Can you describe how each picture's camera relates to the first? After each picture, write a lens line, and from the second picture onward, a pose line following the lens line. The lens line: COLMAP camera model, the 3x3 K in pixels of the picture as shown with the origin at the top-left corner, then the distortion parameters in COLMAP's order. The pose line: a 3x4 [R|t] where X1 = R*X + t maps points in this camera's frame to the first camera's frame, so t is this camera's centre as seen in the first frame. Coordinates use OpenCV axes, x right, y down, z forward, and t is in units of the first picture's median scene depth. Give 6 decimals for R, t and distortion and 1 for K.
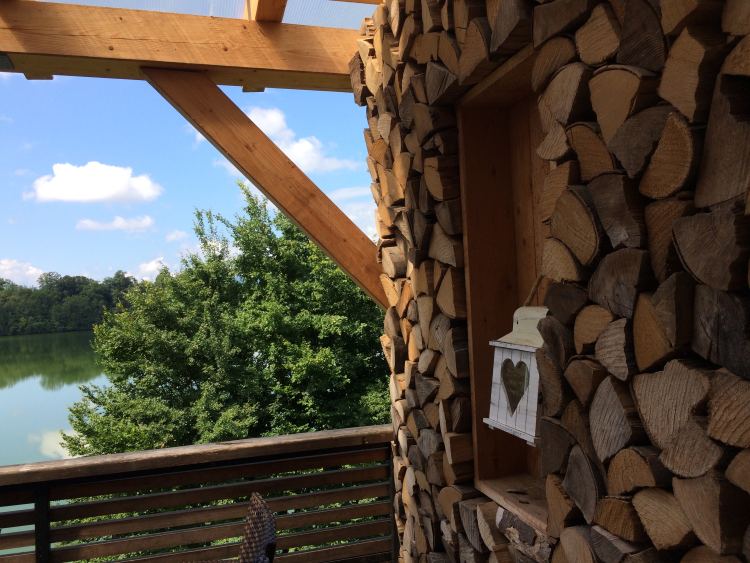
lens RADIAL K [[677.1, 0, 375.5], [0, 677.1, 280.3], [0, 0, 1]] dist [0.087308, -0.094904]
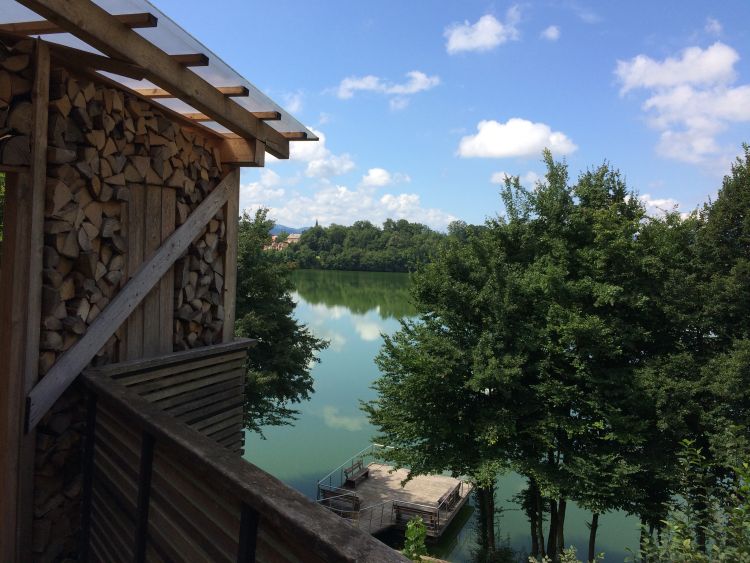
lens RADIAL K [[677.1, 0, 379.1], [0, 677.1, 277.0], [0, 0, 1]] dist [0.087308, -0.094904]
pose [[0.809715, 0.102503, -0.577802, 0.238838], [-0.062578, 0.994094, 0.088659, -0.027896], [0.583477, -0.035631, 0.811347, -0.019670]]
